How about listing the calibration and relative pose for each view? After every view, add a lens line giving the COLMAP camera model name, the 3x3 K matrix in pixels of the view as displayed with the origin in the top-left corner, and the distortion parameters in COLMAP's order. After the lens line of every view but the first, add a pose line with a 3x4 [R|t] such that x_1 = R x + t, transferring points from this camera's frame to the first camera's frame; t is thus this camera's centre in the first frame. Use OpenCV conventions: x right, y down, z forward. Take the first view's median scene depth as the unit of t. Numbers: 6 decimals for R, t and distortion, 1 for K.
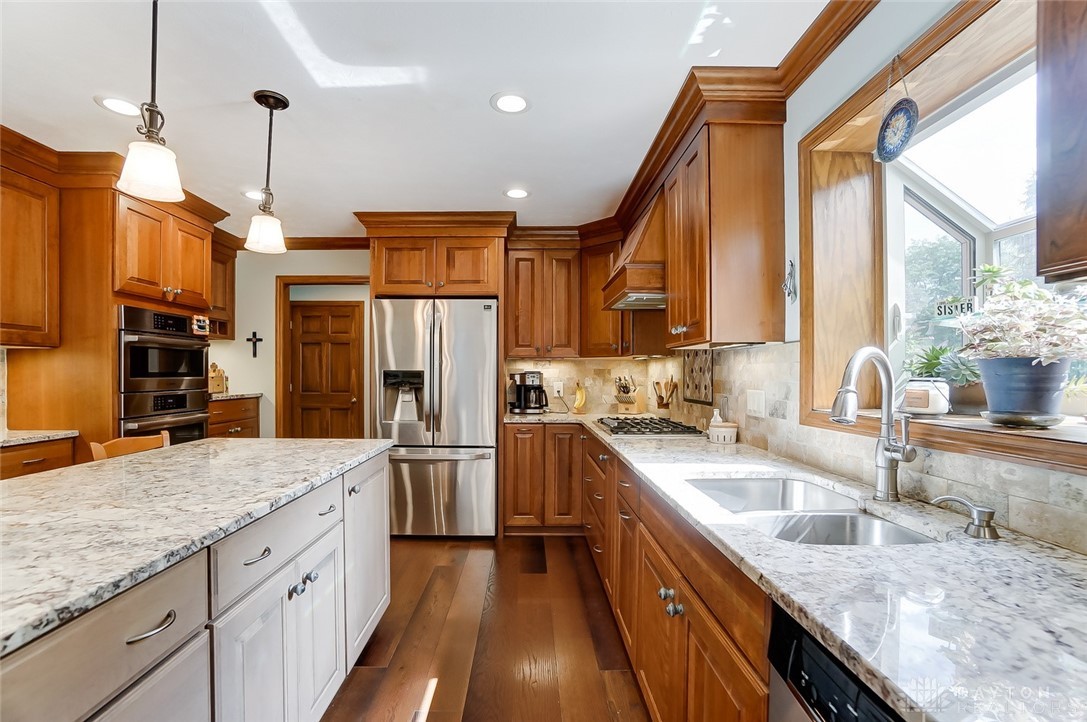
lens RADIAL K [[482.6, 0, 537.3], [0, 482.6, 372.4], [0, 0, 1]] dist [-0.062048, 0.022214]
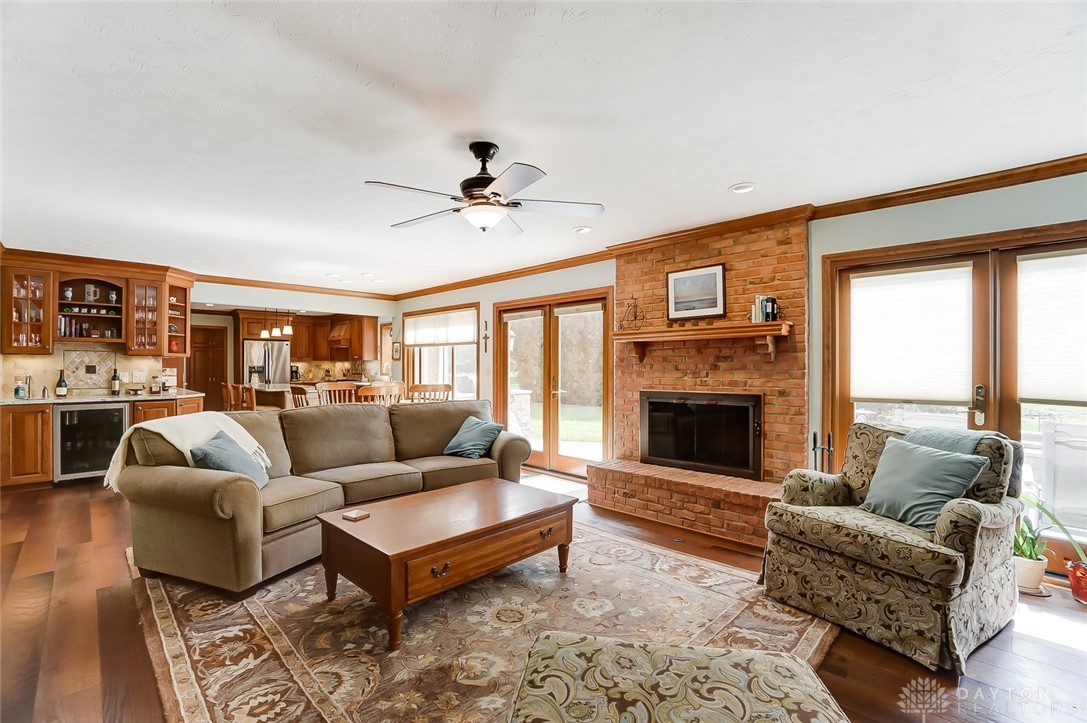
lens RADIAL K [[481.4, 0, 534.3], [0, 481.4, 363.6], [0, 0, 1]] dist [-0.061830, 0.022301]
pose [[0.723758, -0.001901, 0.690051, -1.001315], [0.001724, 0.999998, 0.000947, -0.015619], [-0.690051, 0.000505, 0.723760, -2.147744]]
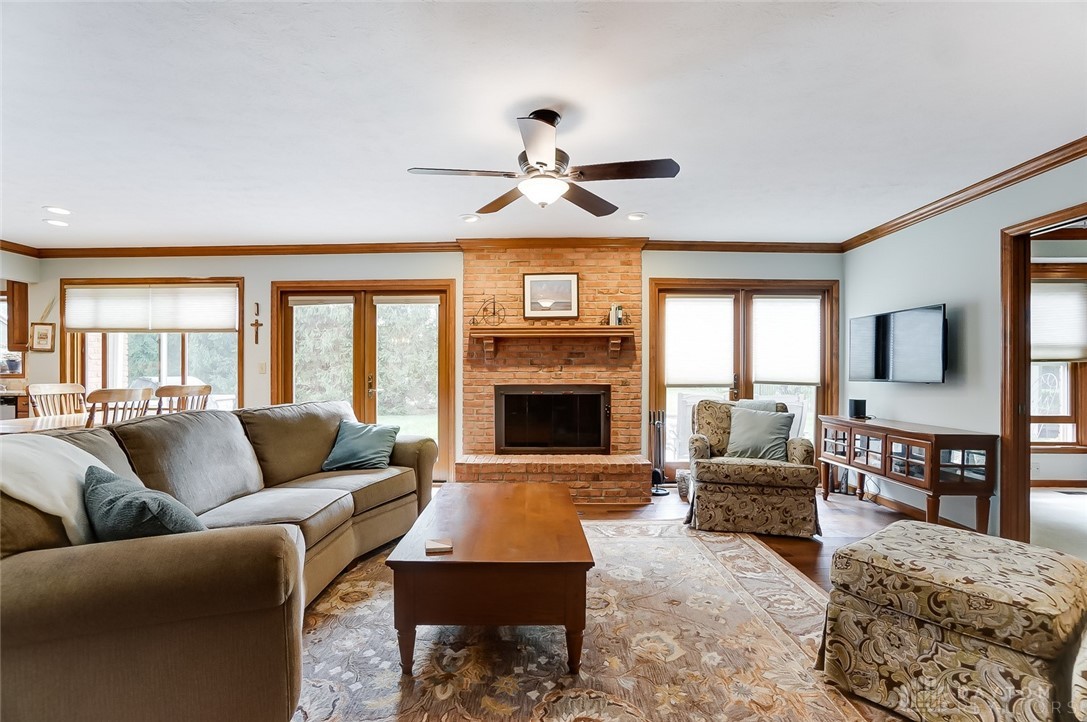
lens RADIAL K [[482.6, 0, 537.3], [0, 482.6, 372.4], [0, 0, 1]] dist [-0.062048, 0.022214]
pose [[0.040401, -0.008842, 0.999144, -1.227813], [-0.004381, 0.999950, 0.009026, 0.011071], [-0.999174, -0.004742, 0.040360, -1.595736]]
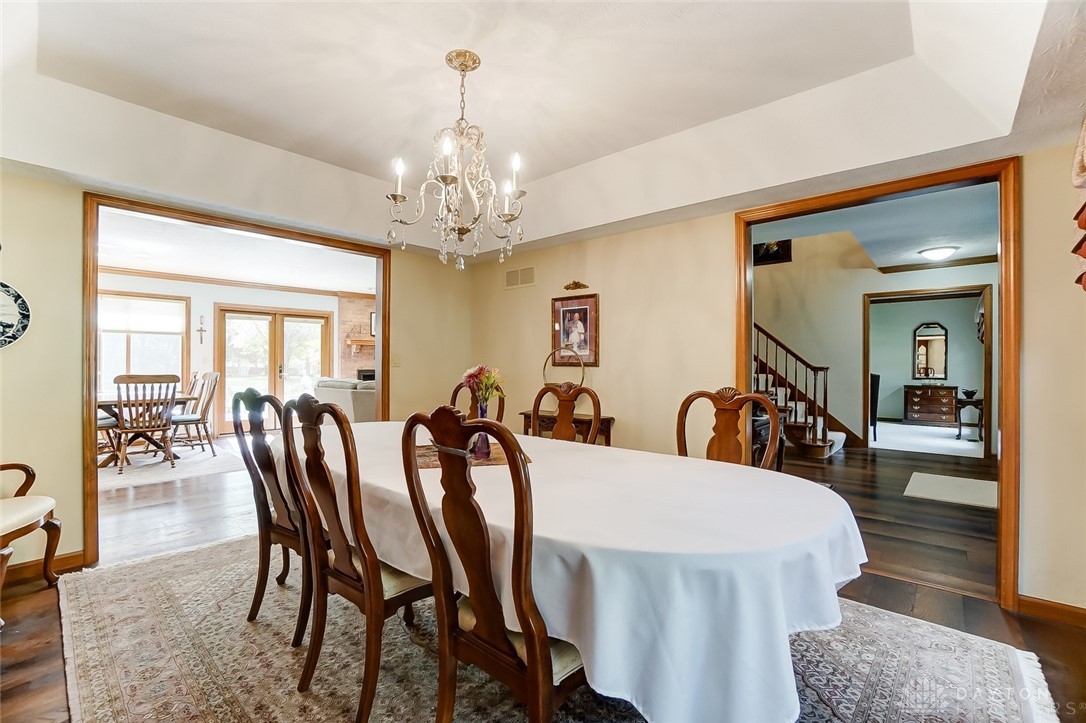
lens RADIAL K [[480.9, 0, 533.8], [0, 480.9, 363.6], [0, 0, 1]] dist [-0.061830, 0.022301]
pose [[-0.744333, -0.004380, 0.667794, -2.243968], [-0.004978, 0.999987, 0.001010, 0.018254], [-0.667790, -0.002573, -0.744345, -0.205944]]
